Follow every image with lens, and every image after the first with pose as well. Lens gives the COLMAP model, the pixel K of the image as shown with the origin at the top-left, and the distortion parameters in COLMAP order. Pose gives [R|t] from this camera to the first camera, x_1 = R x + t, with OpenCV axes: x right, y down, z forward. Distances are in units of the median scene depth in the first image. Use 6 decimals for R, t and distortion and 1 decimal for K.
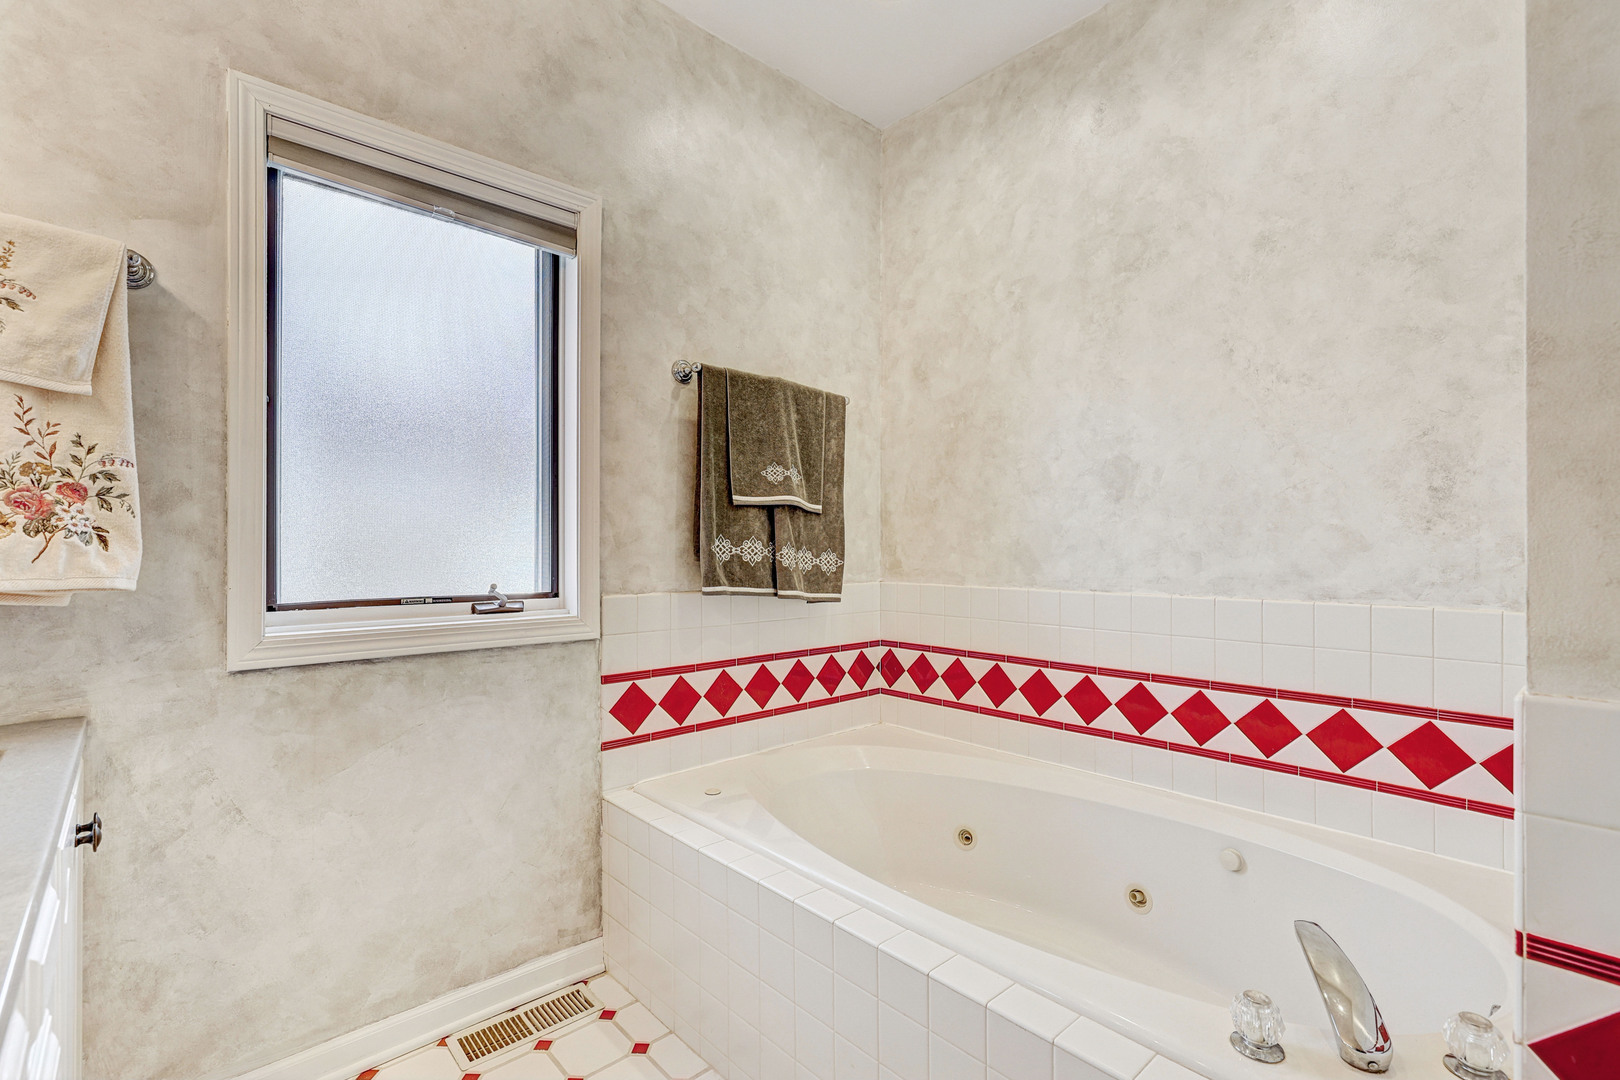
lens RADIAL K [[723.8, 0, 810.5], [0, 723.8, 537.7], [0, 0, 1]] dist [-0.005288, 0.000231]
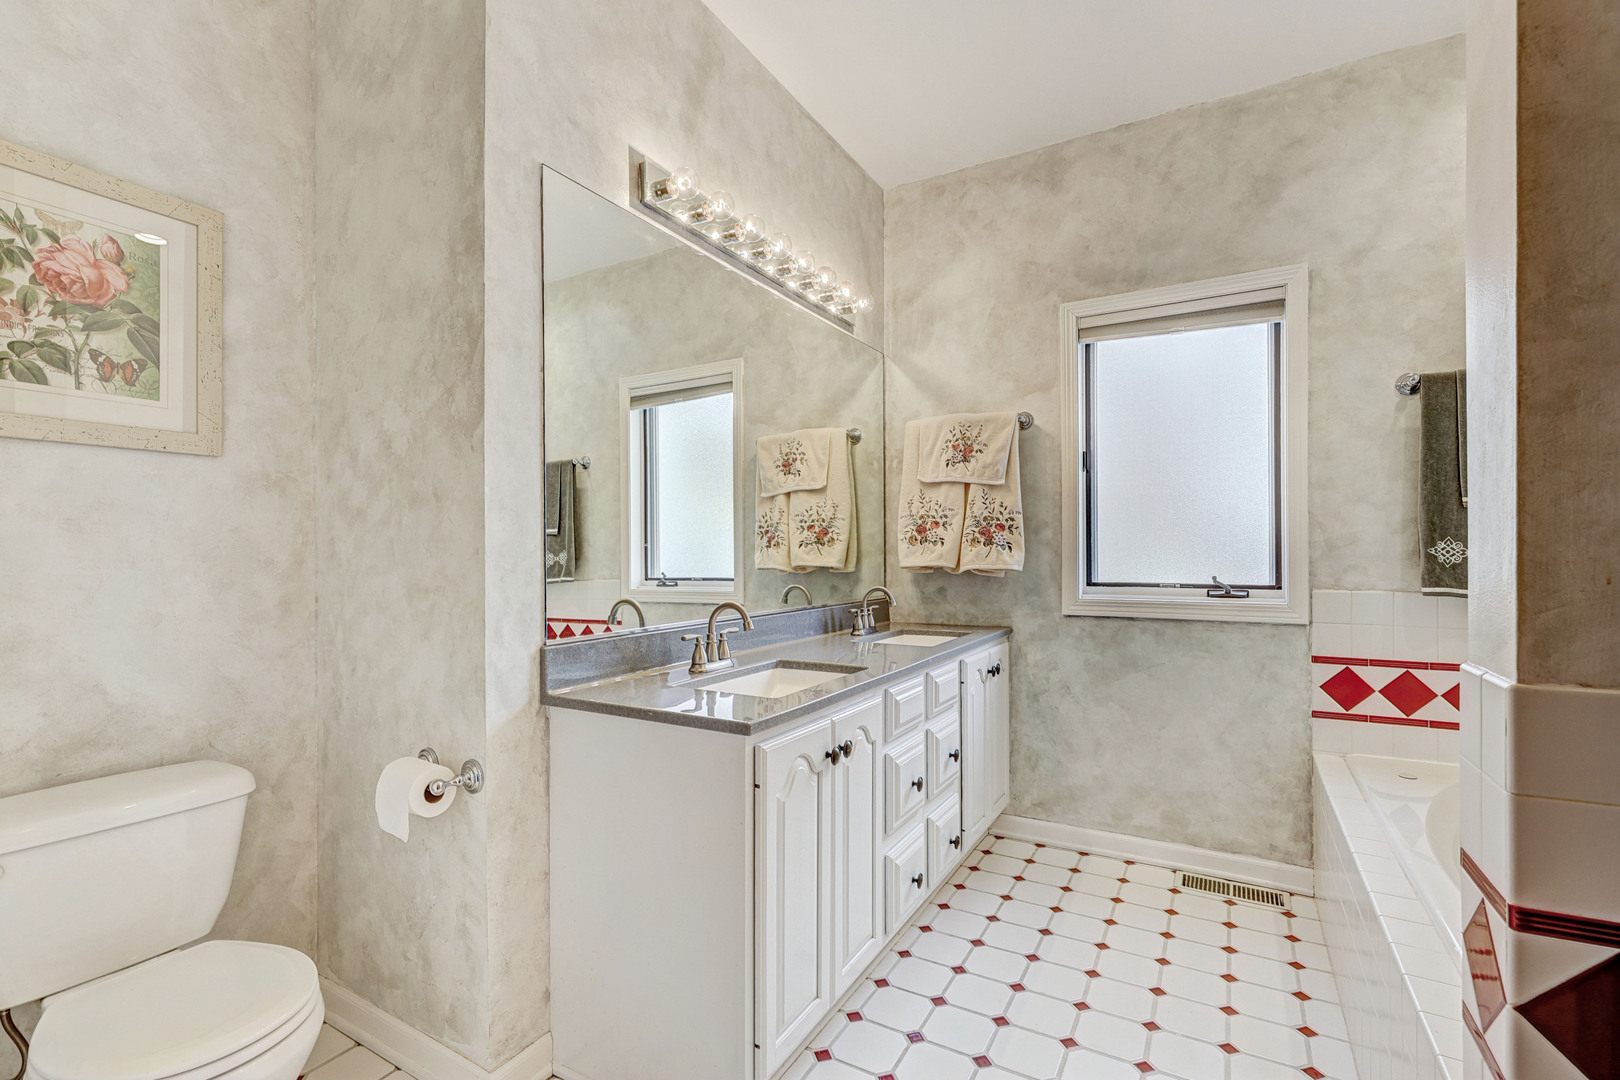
lens RADIAL K [[723.8, 0, 809.1], [0, 723.8, 548.7], [0, 0, 1]] dist [-0.005288, 0.000231]
pose [[0.291419, -0.013104, -0.956506, 0.733232], [0.010720, 0.999888, -0.010432, 0.016929], [0.956535, -0.007214, 0.291527, -0.190466]]
